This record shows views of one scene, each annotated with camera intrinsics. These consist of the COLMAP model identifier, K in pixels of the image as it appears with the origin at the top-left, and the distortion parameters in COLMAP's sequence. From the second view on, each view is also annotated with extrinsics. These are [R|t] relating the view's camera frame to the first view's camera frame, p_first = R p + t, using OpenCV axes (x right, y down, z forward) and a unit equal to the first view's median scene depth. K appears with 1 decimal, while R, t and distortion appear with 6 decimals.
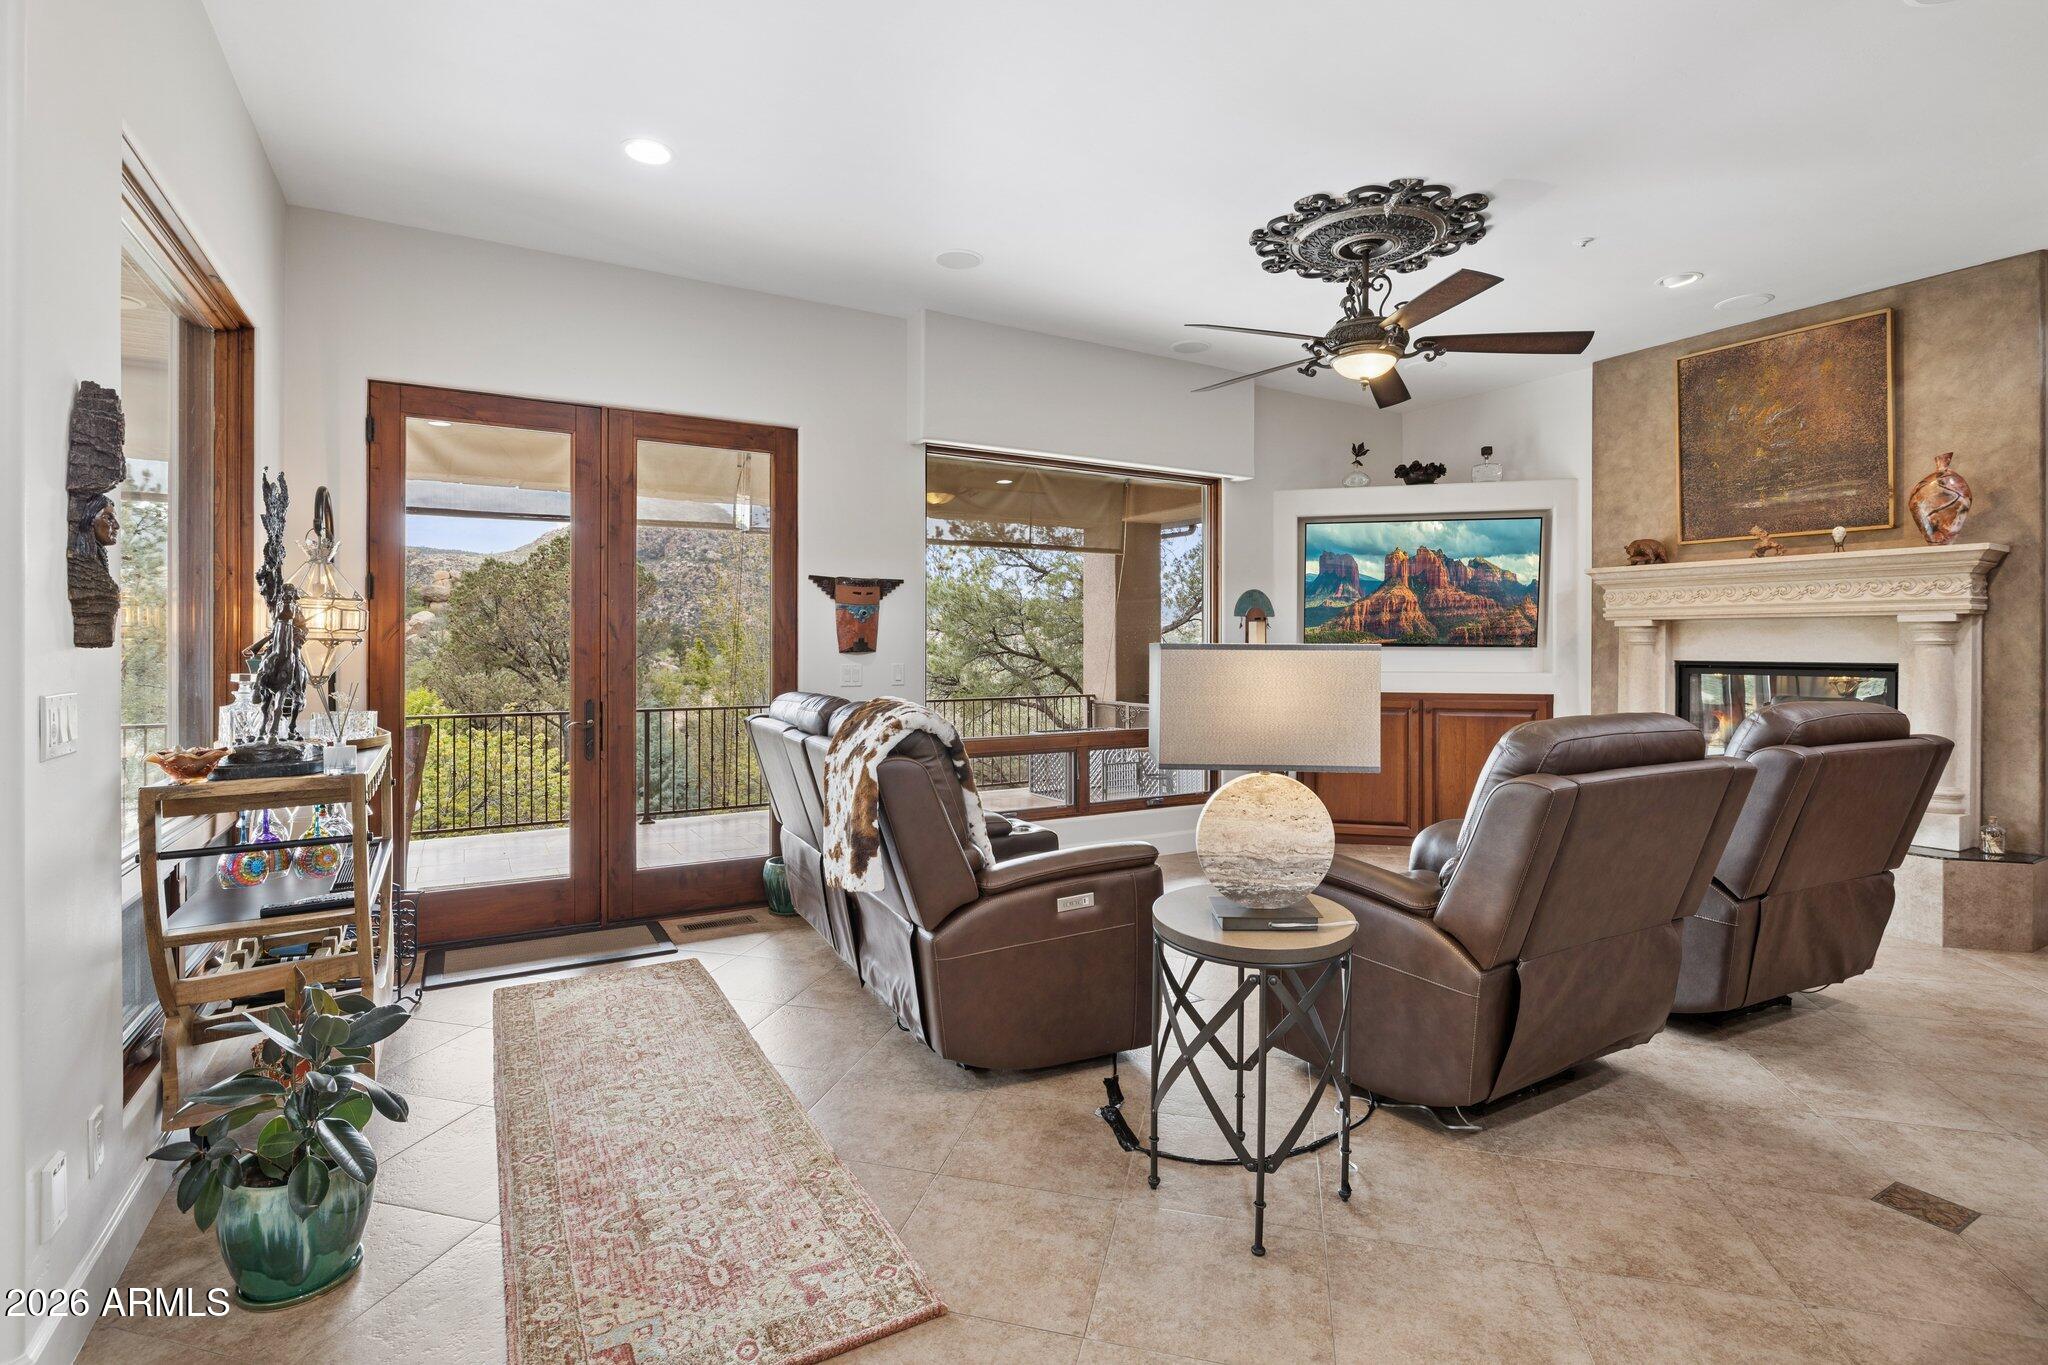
lens RADIAL K [[966.5, 0, 1024.9], [0, 966.5, 639.9], [0, 0, 1]] dist [-0.007861, 0.001504]
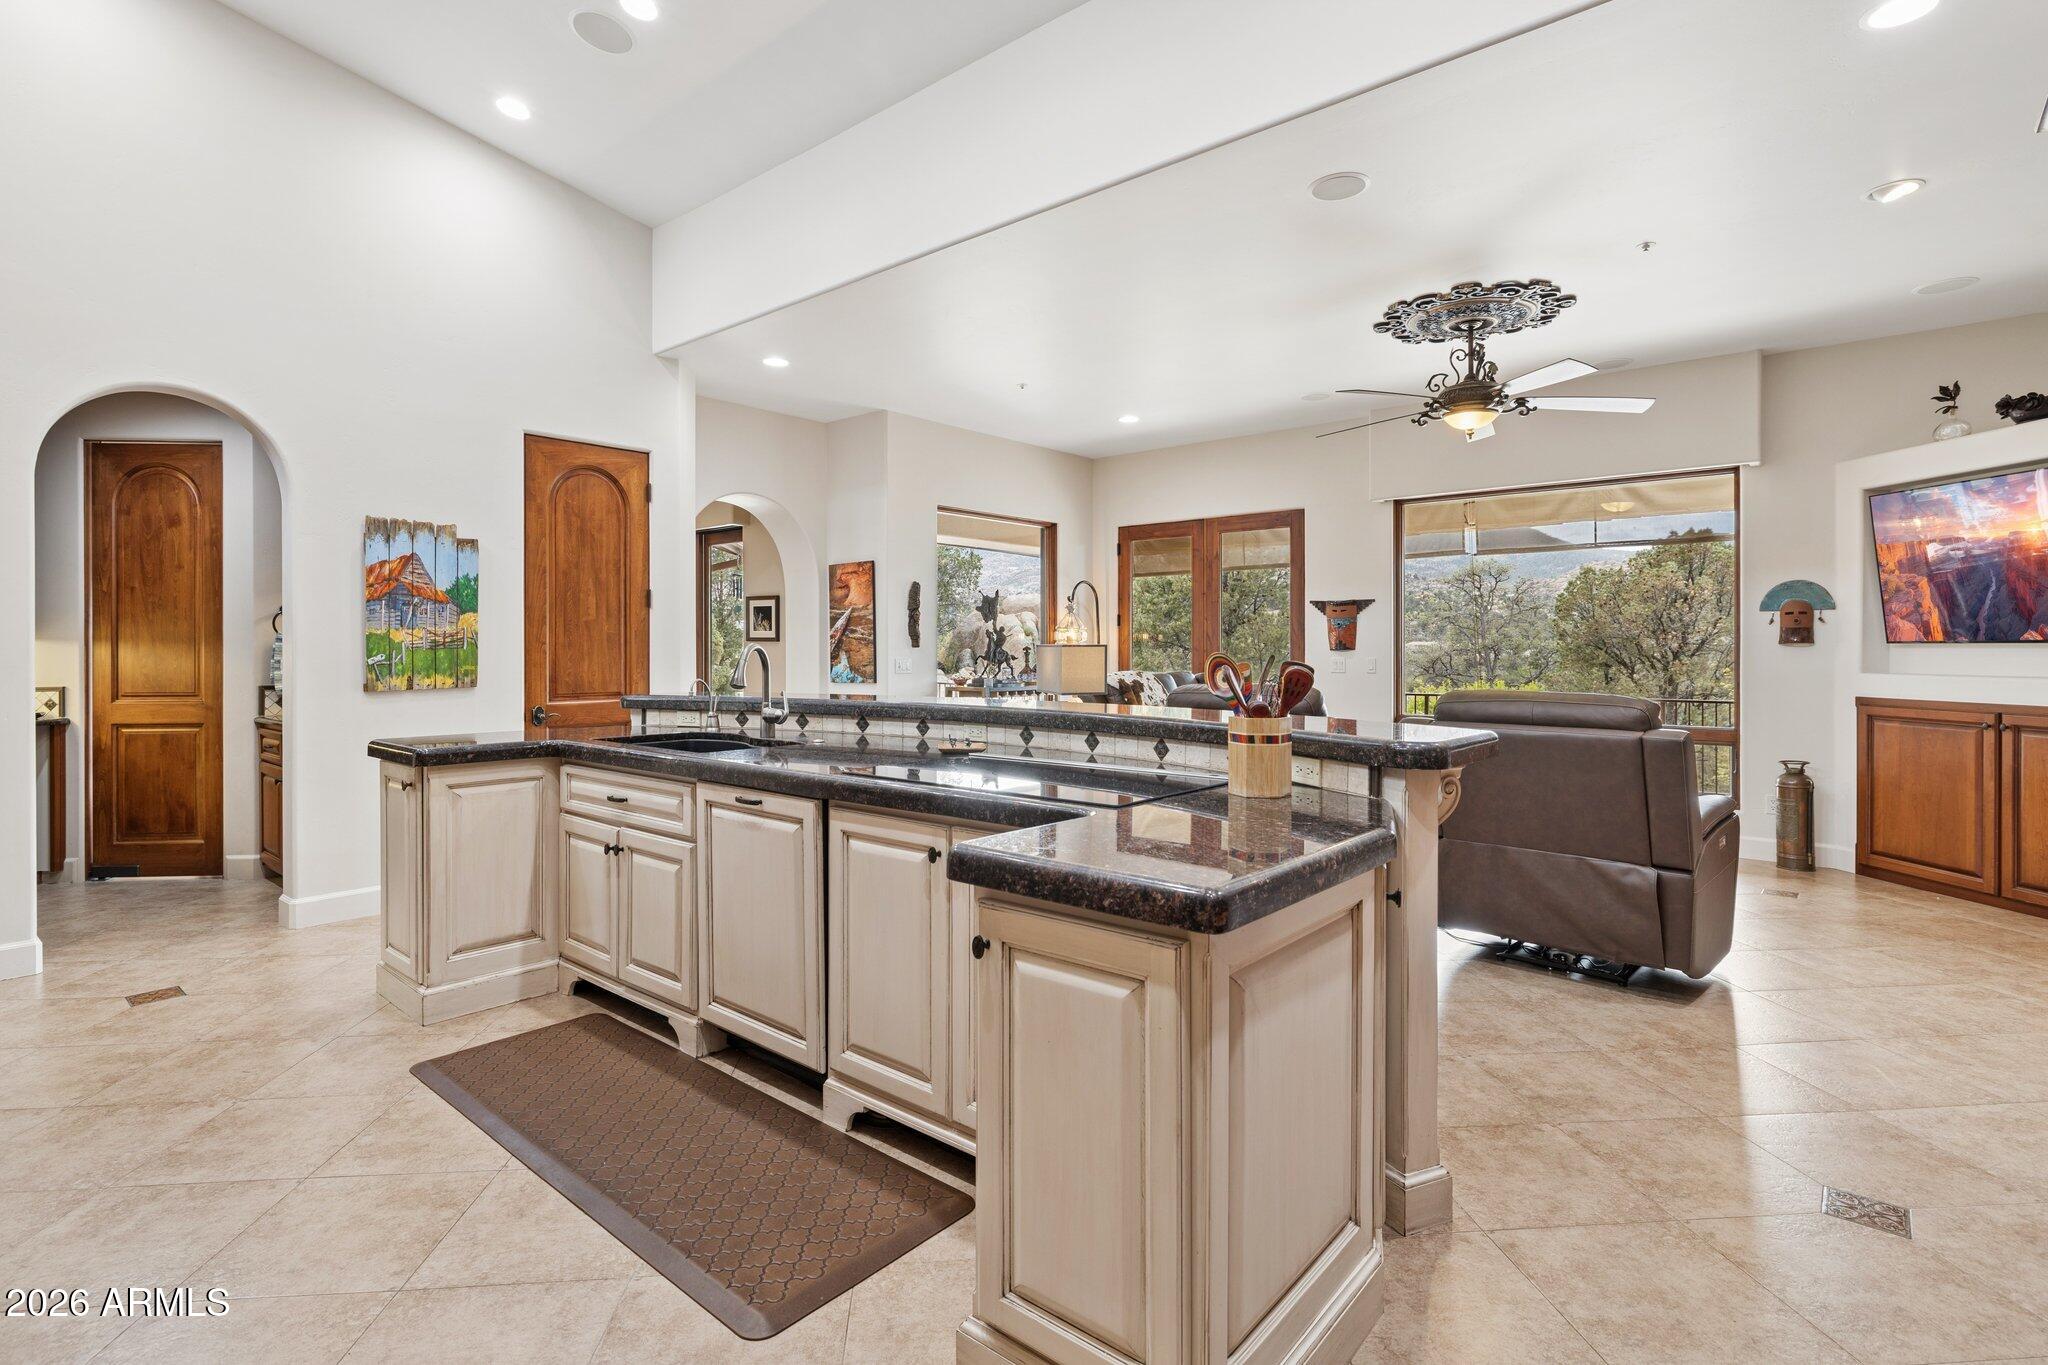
lens RADIAL K [[966.5, 0, 993.8], [0, 966.5, 657.0], [0, 0, 1]] dist [-0.007861, 0.001504]
pose [[0.317136, 0.007044, -0.948354, 1.107608], [0.009081, 0.999904, 0.010464, 0.003762], [0.948337, -0.011930, 0.317041, 0.012013]]
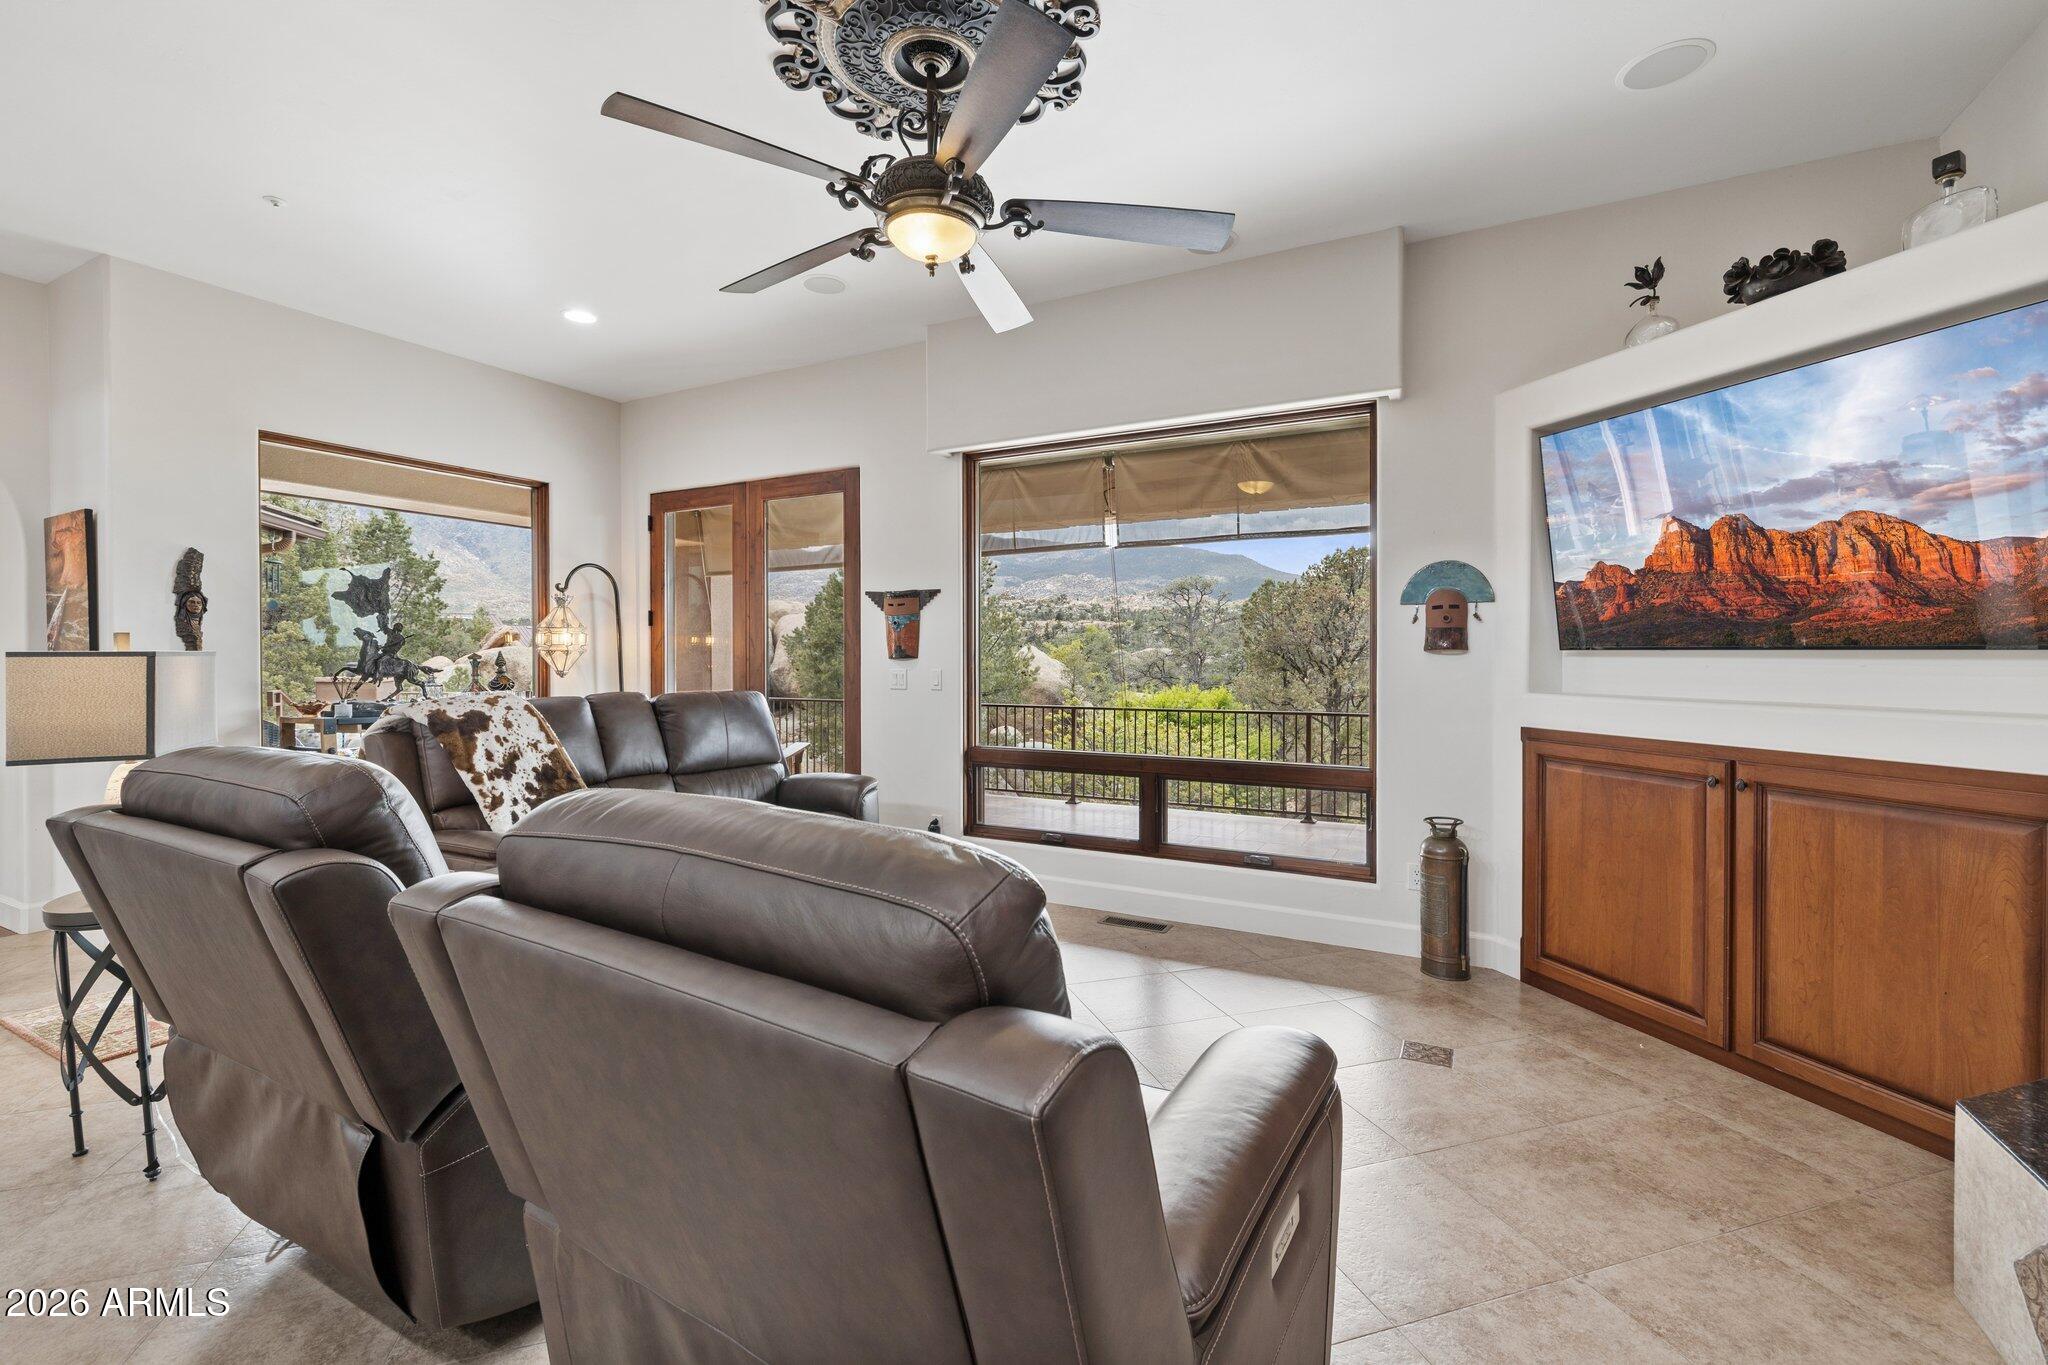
lens RADIAL K [[875.3, 0, 981.1], [0, 875.3, 667.2], [0, 0, 1]] dist [0.001872, -0.000129]
pose [[0.515174, 0.011086, -0.857014, 0.746117], [0.008701, 0.999797, 0.018164, 0.005692], [0.857041, -0.016815, 0.514973, 0.580041]]
